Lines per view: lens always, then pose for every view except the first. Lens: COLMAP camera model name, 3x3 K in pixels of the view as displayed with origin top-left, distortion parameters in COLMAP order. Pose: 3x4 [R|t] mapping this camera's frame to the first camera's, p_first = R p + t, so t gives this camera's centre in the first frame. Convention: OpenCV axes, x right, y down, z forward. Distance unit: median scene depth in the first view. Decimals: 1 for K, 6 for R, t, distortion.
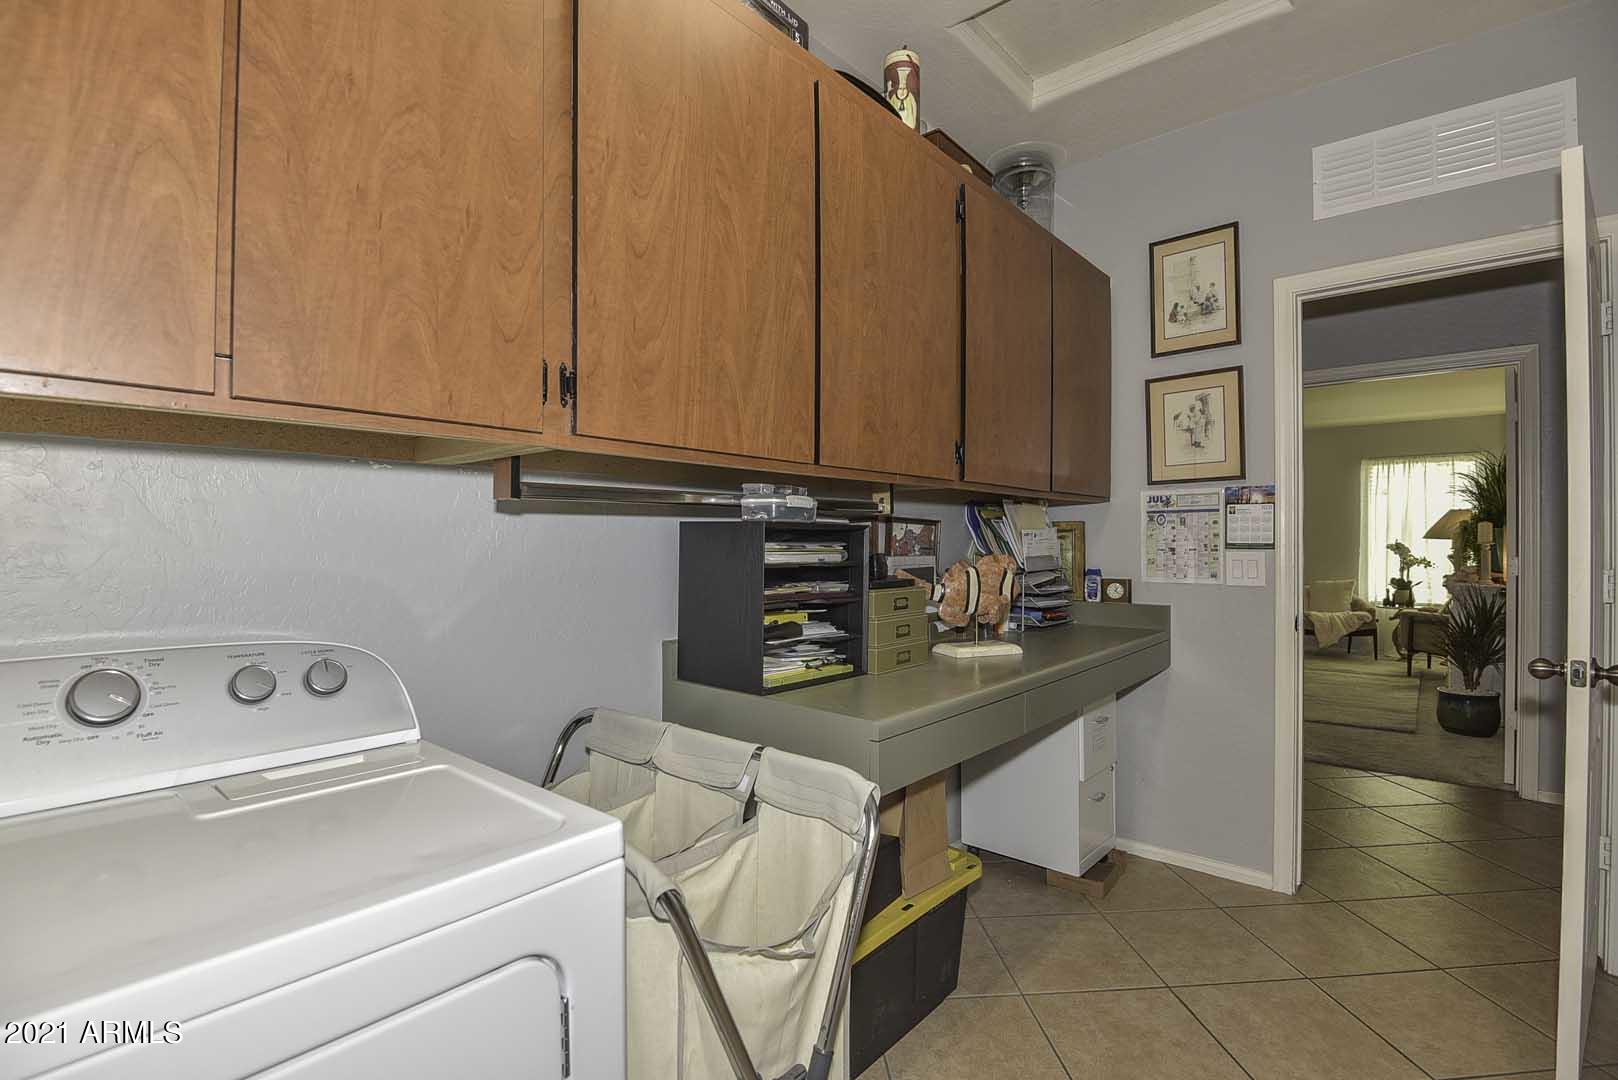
lens RADIAL K [[751.3, 0, 796.7], [0, 751.3, 546.2], [0, 0, 1]] dist [-0.007577, -0.009215]
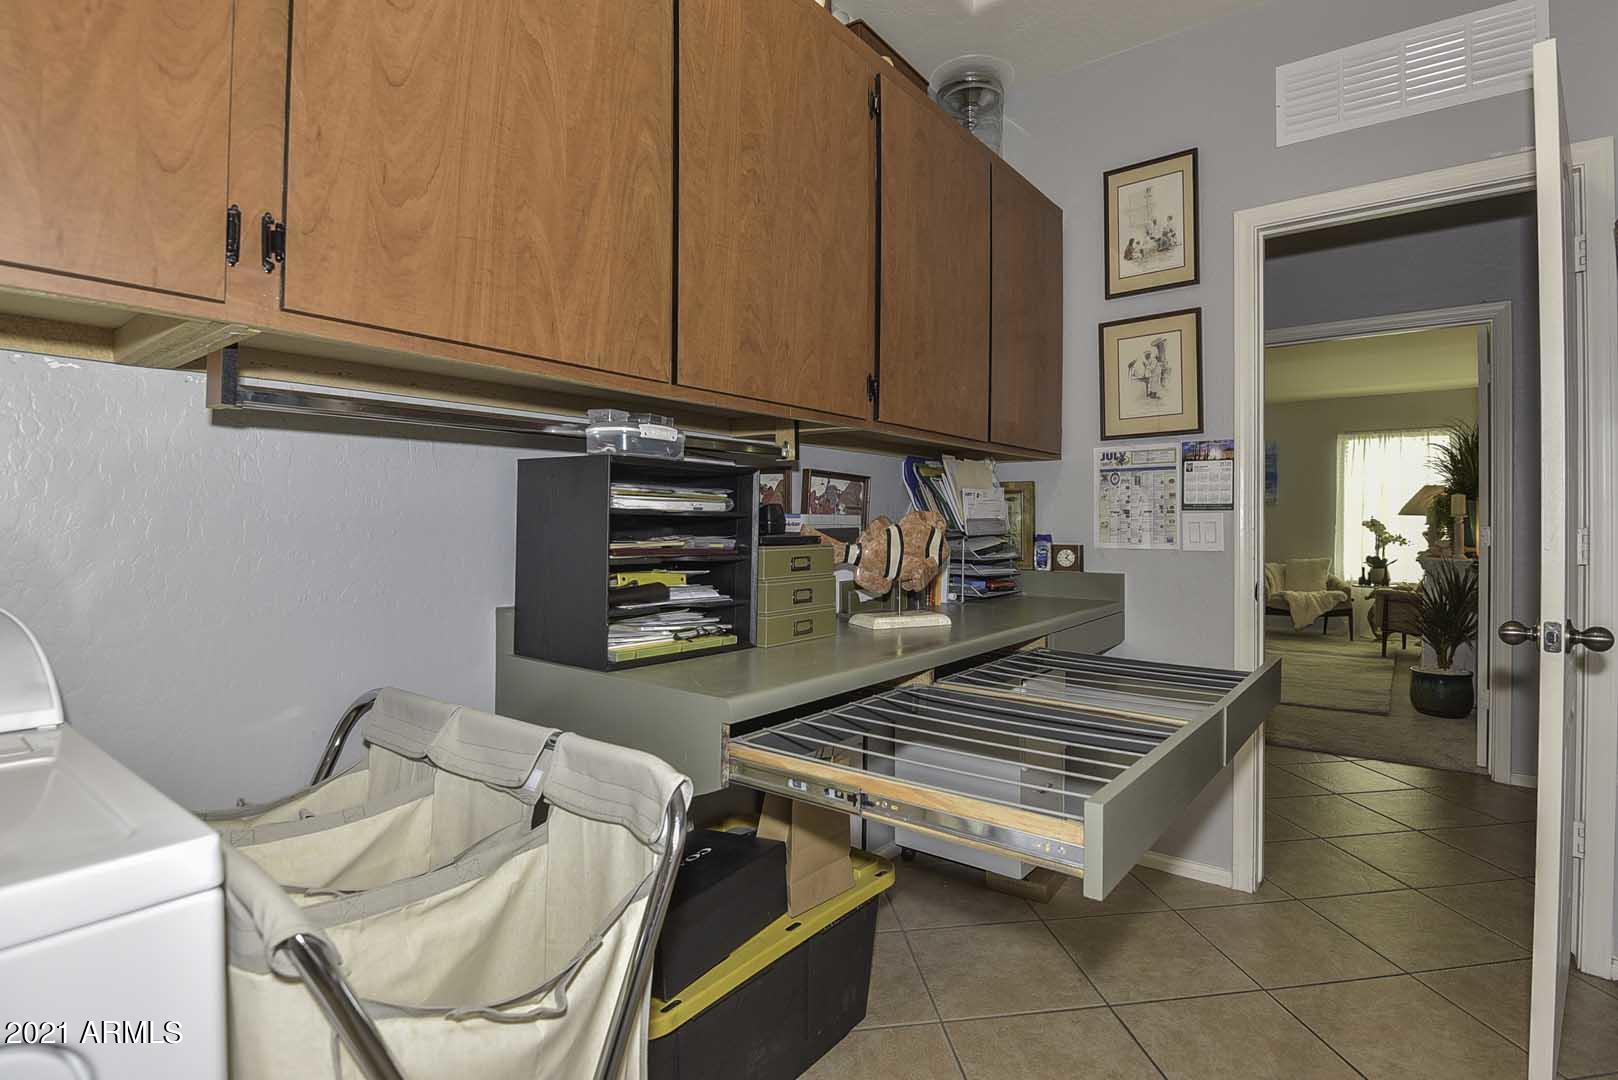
lens RADIAL K [[799.6, 0, 840.2], [0, 799.6, 525.7], [0, 0, 1]] dist [-0.002498, -0.010216]
pose [[0.996368, 0.004682, 0.085020, 0.092906], [-0.004390, 0.999984, -0.003625, 0.031972], [-0.085035, 0.003238, 0.996373, 0.087808]]
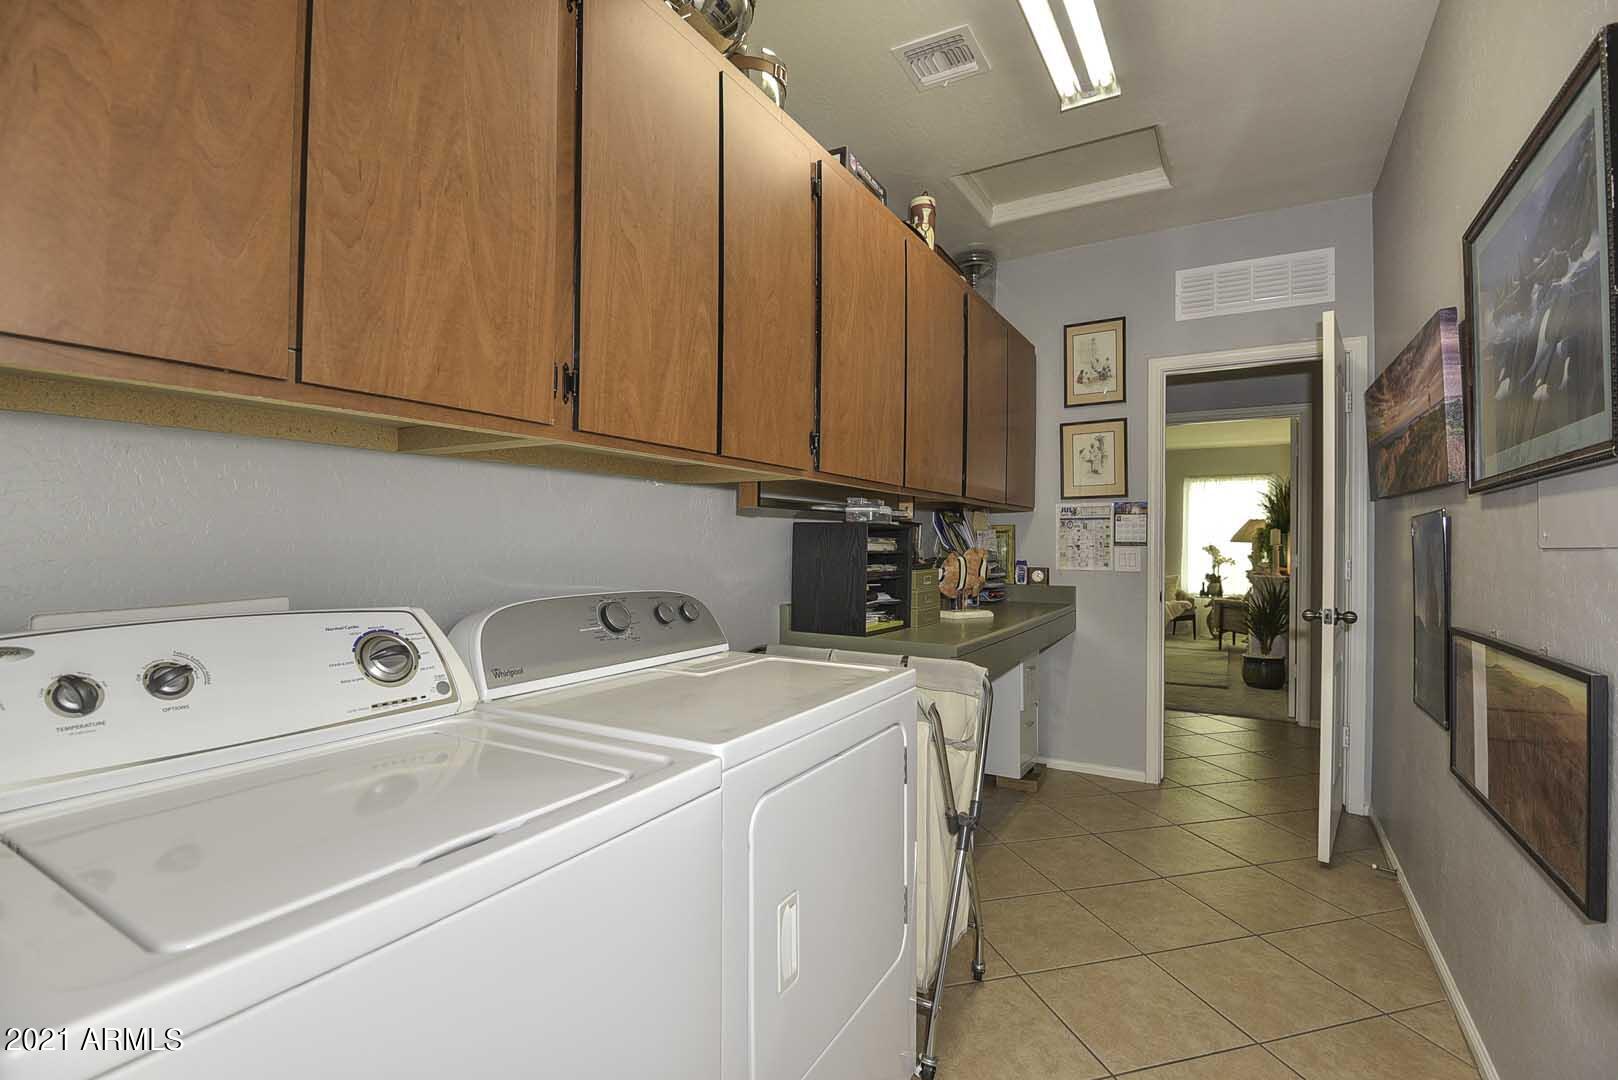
lens RADIAL K [[751.3, 0, 786.6], [0, 751.3, 543.9], [0, 0, 1]] dist [-0.007577, -0.009215]
pose [[0.985055, 0.009211, 0.171994, -0.331995], [-0.008756, 0.999956, -0.003404, 0.011909], [-0.172017, 0.001847, 0.985092, -0.342387]]
